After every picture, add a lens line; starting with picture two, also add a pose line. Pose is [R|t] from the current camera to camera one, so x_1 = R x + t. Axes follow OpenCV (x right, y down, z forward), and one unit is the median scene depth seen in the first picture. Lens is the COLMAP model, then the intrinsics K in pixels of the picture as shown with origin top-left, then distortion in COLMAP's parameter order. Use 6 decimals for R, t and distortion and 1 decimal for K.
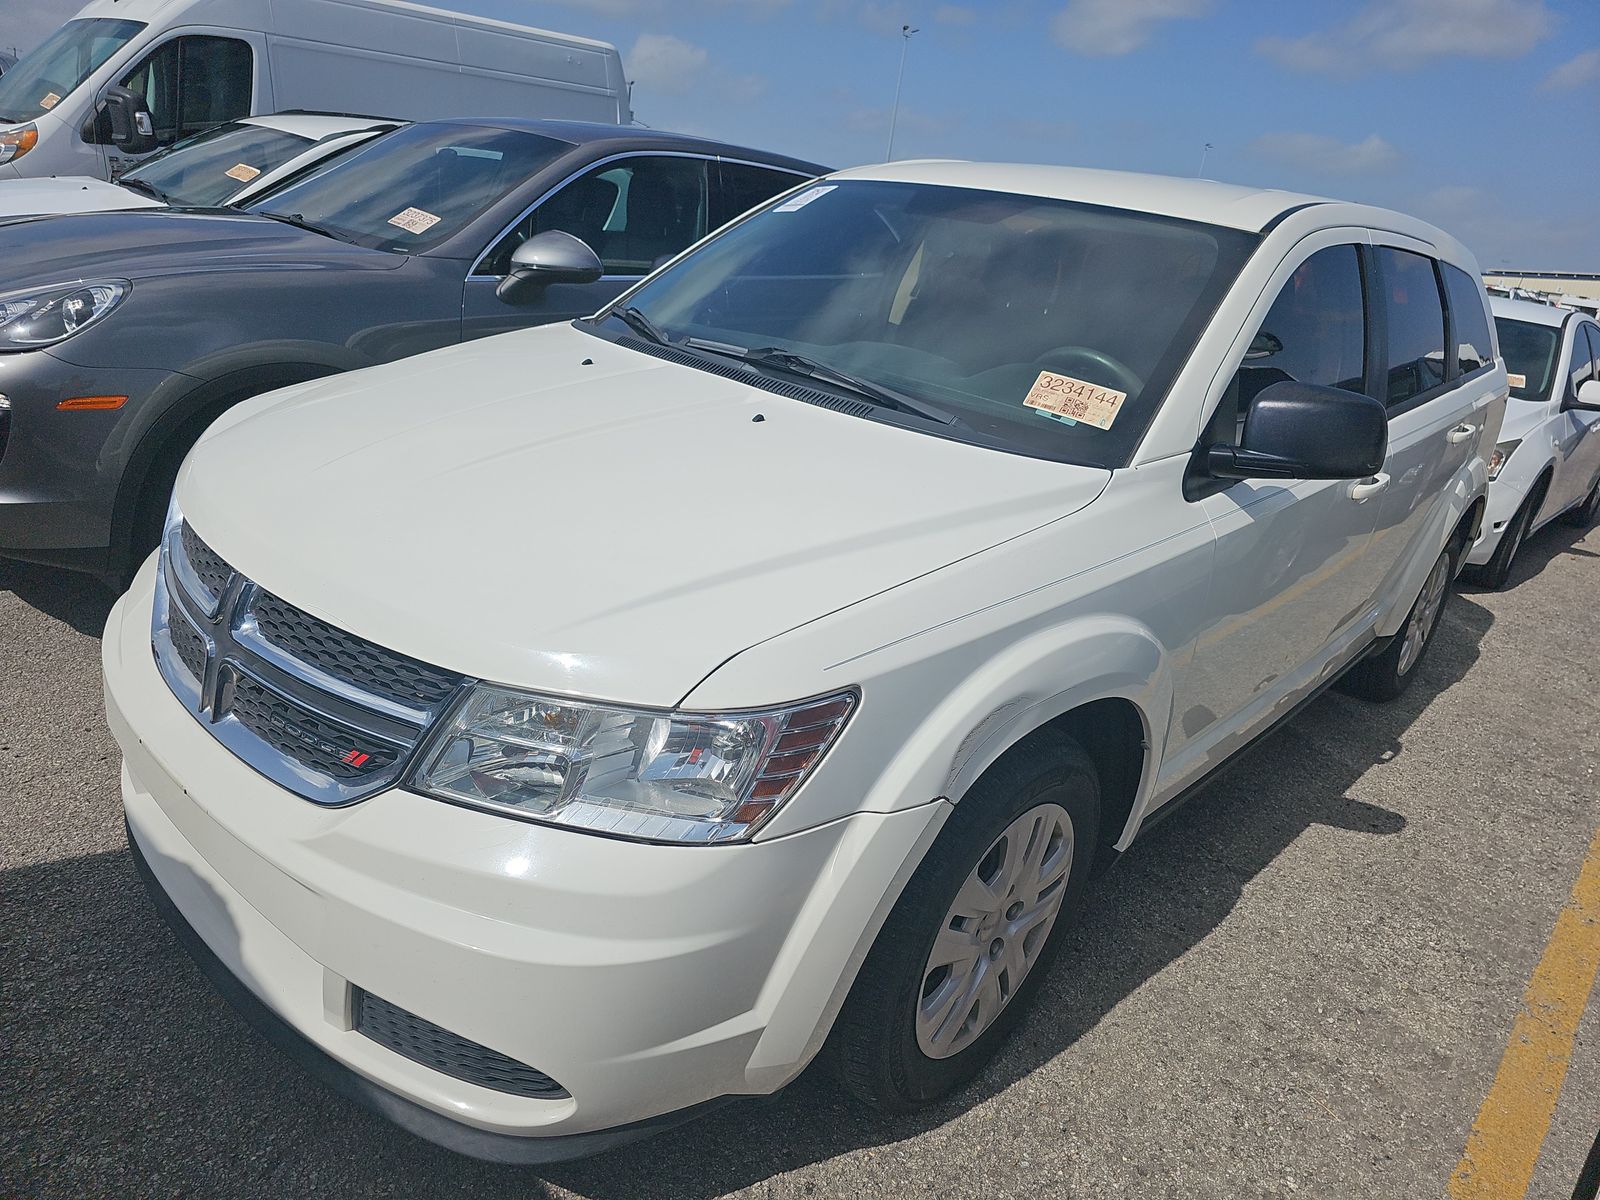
lens RADIAL K [[1065.6, 0, 808.4], [0, 1065.6, 591.1], [0, 0, 1]] dist [0.051456, -0.050850]
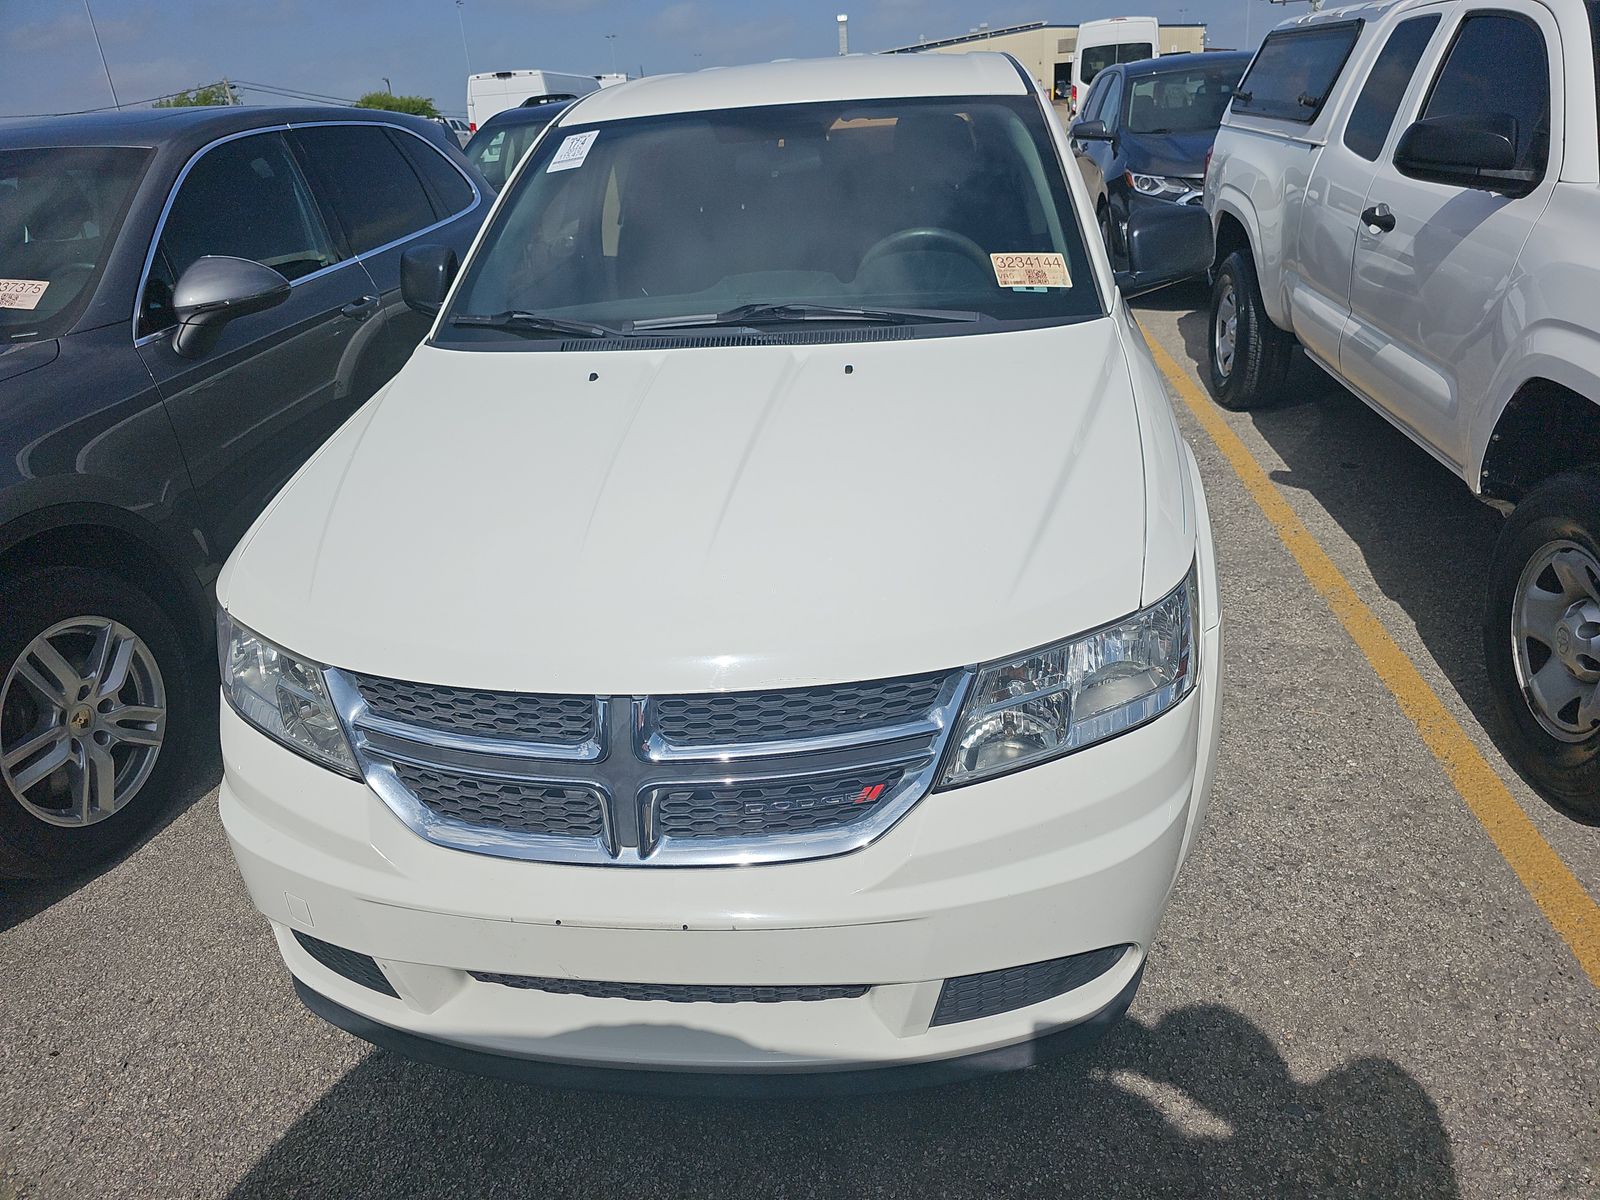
lens RADIAL K [[1065.6, 0, 808.4], [0, 1065.6, 591.1], [0, 0, 1]] dist [0.051456, -0.050850]
pose [[0.797472, -0.406803, 0.445589, -0.588570], [0.358130, 0.913498, 0.193039, -0.166502], [-0.485573, 0.005636, 0.874178, 0.095376]]
